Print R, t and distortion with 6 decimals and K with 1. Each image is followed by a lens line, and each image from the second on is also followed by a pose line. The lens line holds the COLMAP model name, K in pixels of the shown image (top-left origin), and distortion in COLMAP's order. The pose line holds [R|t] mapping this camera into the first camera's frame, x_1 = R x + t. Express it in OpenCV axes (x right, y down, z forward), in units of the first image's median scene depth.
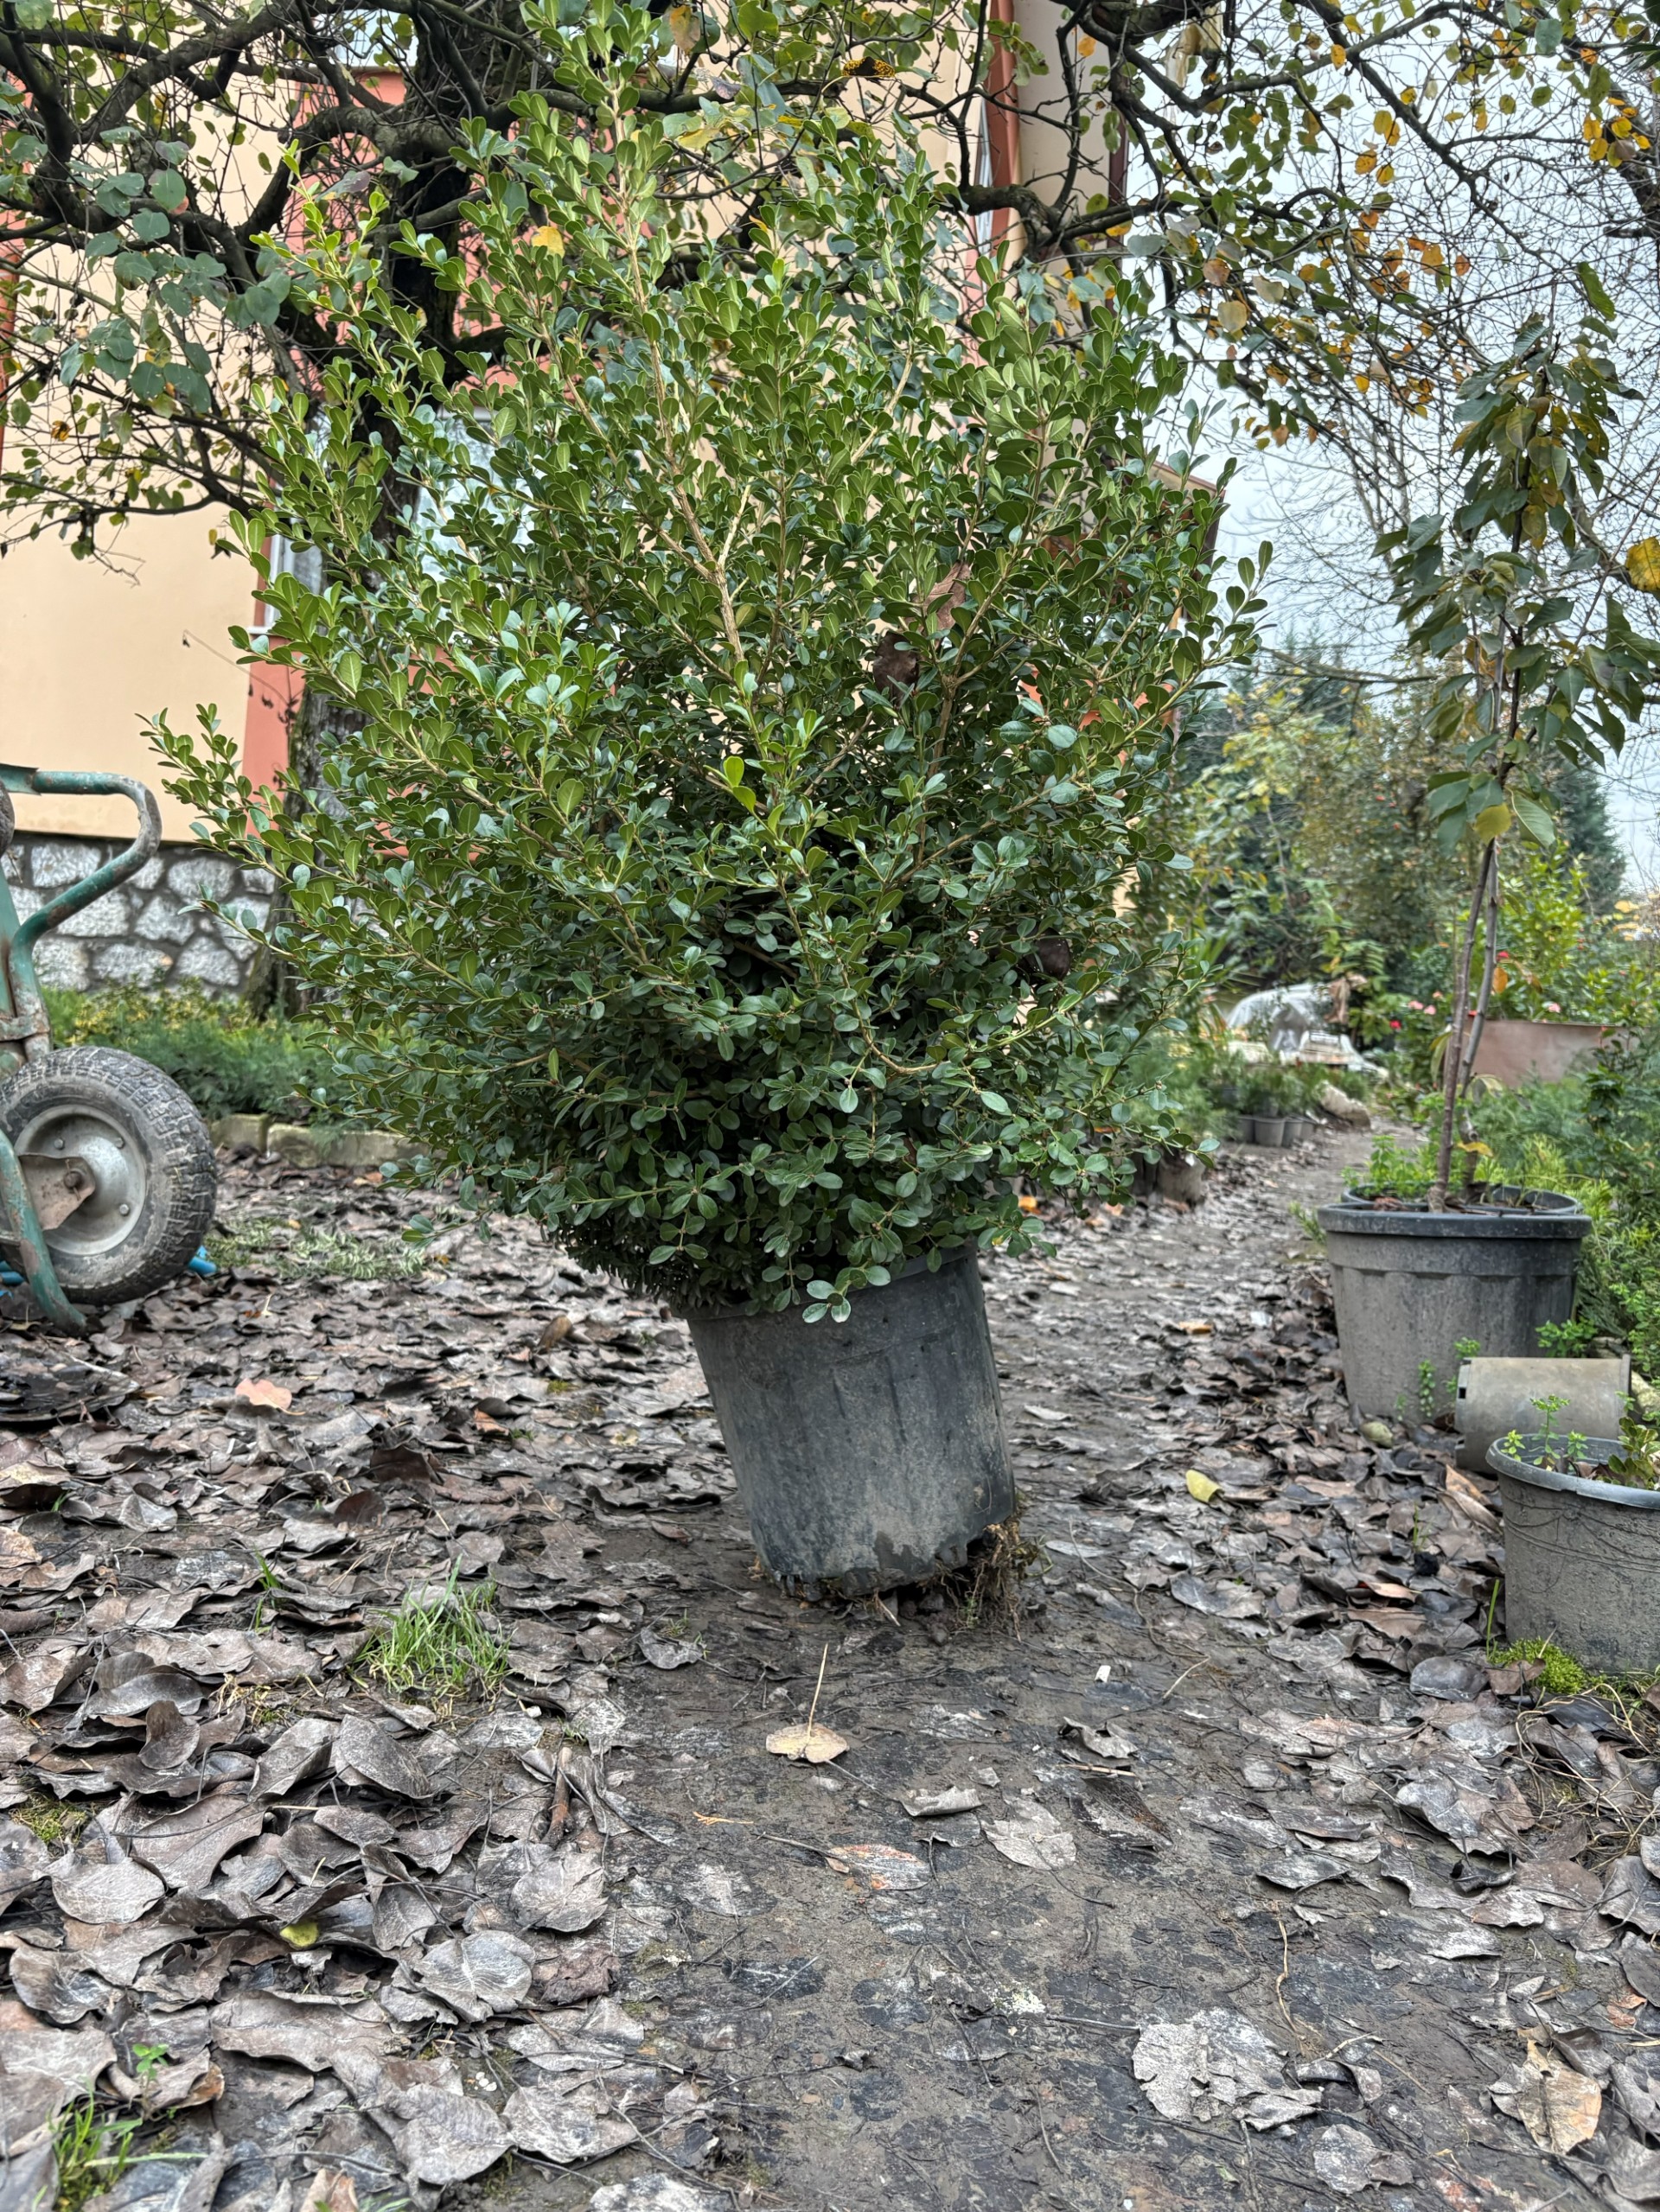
lens RADIAL K [[1670.6, 0, 816.2], [0, 1670.6, 1112.2], [0, 0, 1]] dist [0.034536, -0.037052]
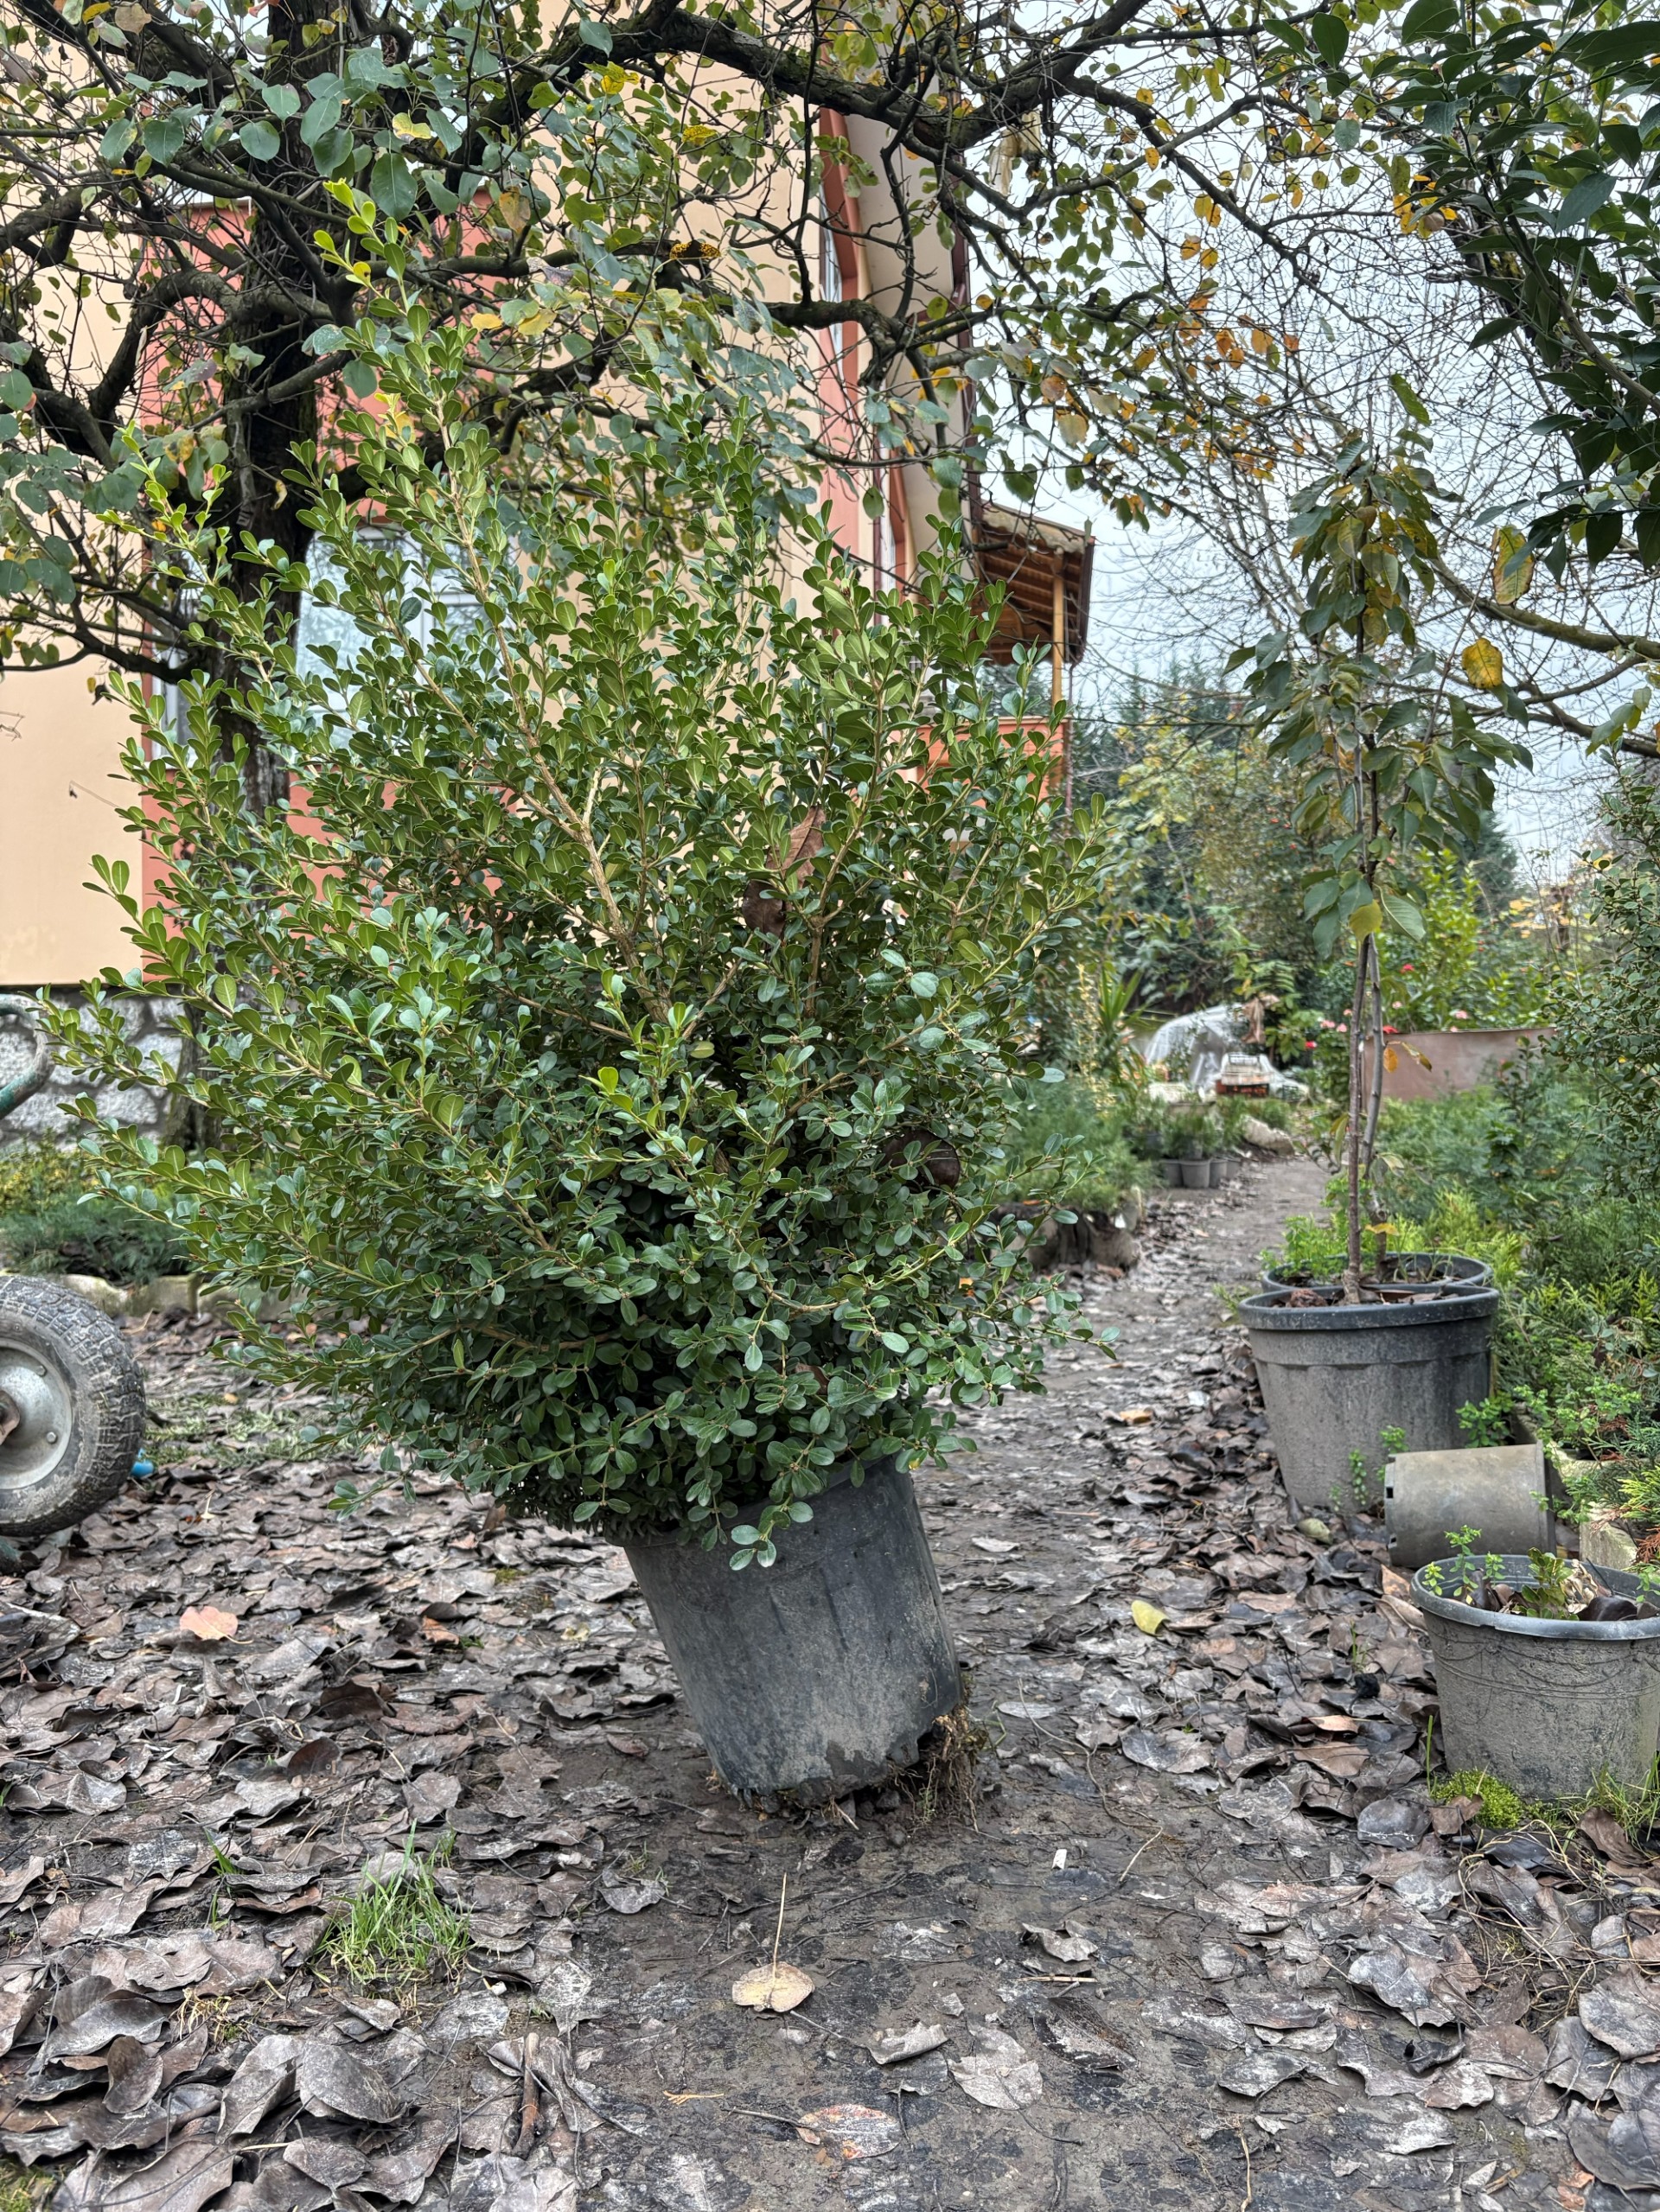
lens RADIAL K [[1670.6, 0, 829.0], [0, 1670.6, 1110.6], [0, 0, 1]] dist [0.034536, -0.037052]
pose [[0.994497, -0.093948, 0.046370, 0.024544], [0.095303, 0.995057, -0.027922, -0.094739], [-0.043518, 0.032188, 0.998534, -0.025179]]
